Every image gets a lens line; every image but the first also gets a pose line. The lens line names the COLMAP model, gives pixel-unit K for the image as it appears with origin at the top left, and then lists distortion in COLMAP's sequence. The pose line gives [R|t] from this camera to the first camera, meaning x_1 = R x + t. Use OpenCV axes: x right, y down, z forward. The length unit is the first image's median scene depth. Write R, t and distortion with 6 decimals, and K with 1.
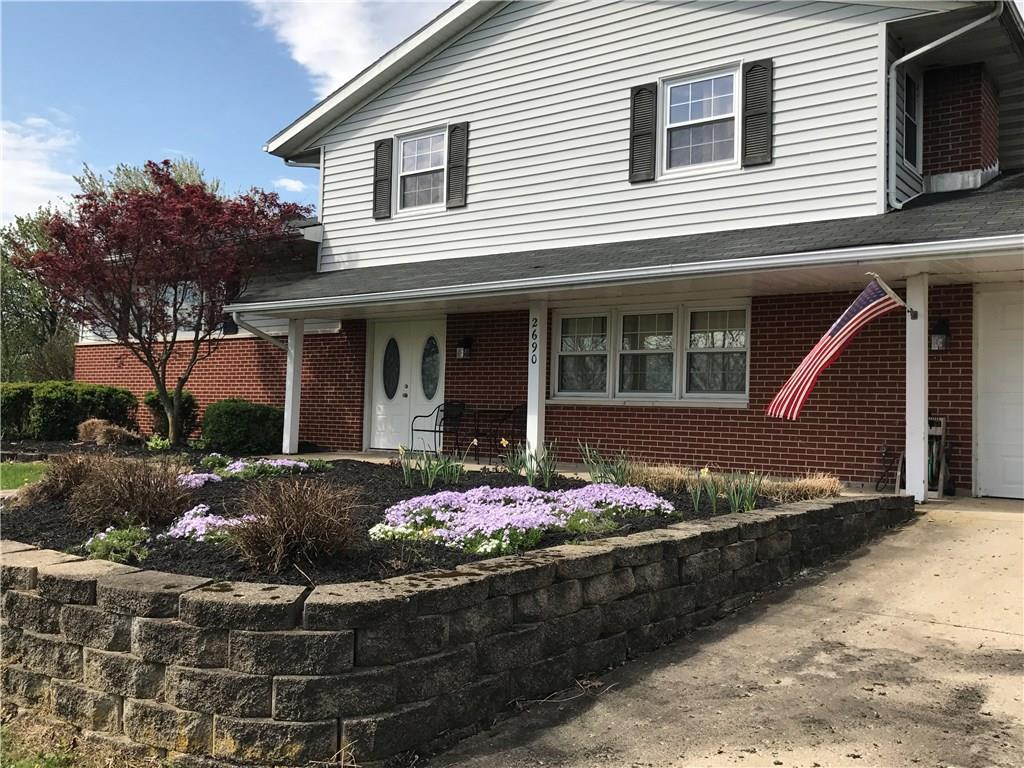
lens RADIAL K [[948.3, 0, 515.4], [0, 948.3, 390.2], [0, 0, 1]] dist [0.021260, 0.000000]
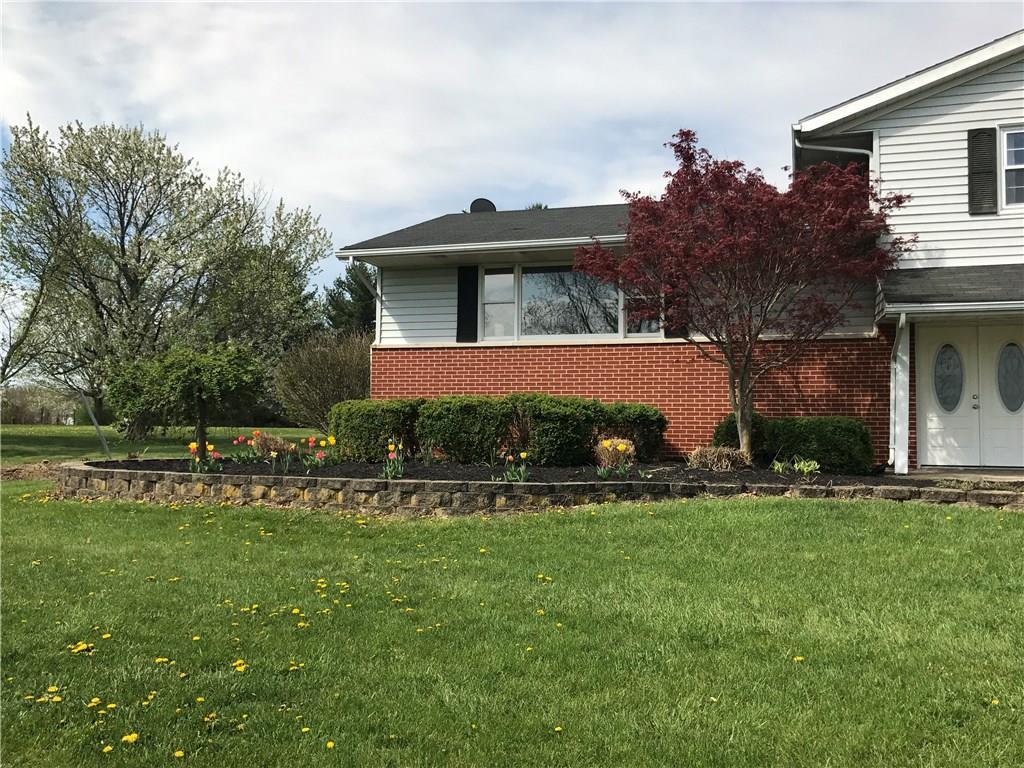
lens RADIAL K [[948.3, 0, 520.9], [0, 948.3, 381.4], [0, 0, 1]] dist [0.021260, 0.000000]
pose [[0.943341, 0.000439, 0.331824, -1.060406], [0.006387, 0.999790, -0.019478, -0.005033], [-0.331763, 0.020494, 0.943140, 0.345699]]
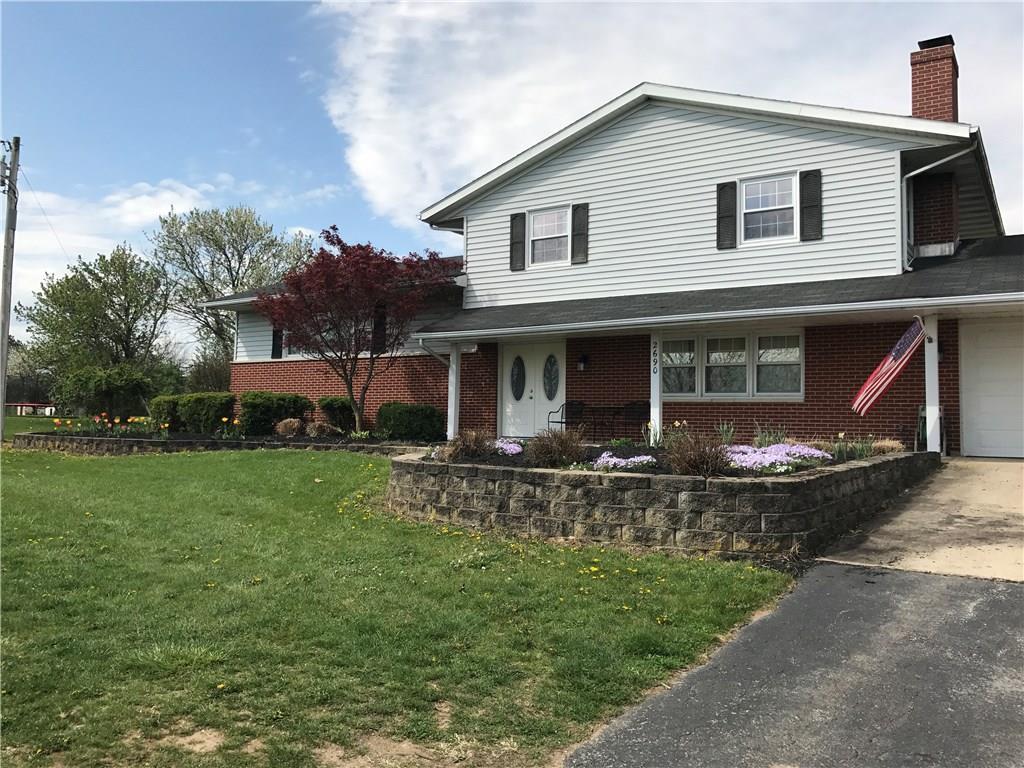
lens RADIAL K [[839.8, 0, 507.7], [0, 839.8, 392.7], [0, 0, 1]] dist [0.017012, -0.017750]
pose [[0.998018, -0.011318, 0.061901, -0.284716], [0.011716, 0.999913, -0.006064, 0.006757], [-0.061827, 0.006777, 0.998064, -0.272597]]
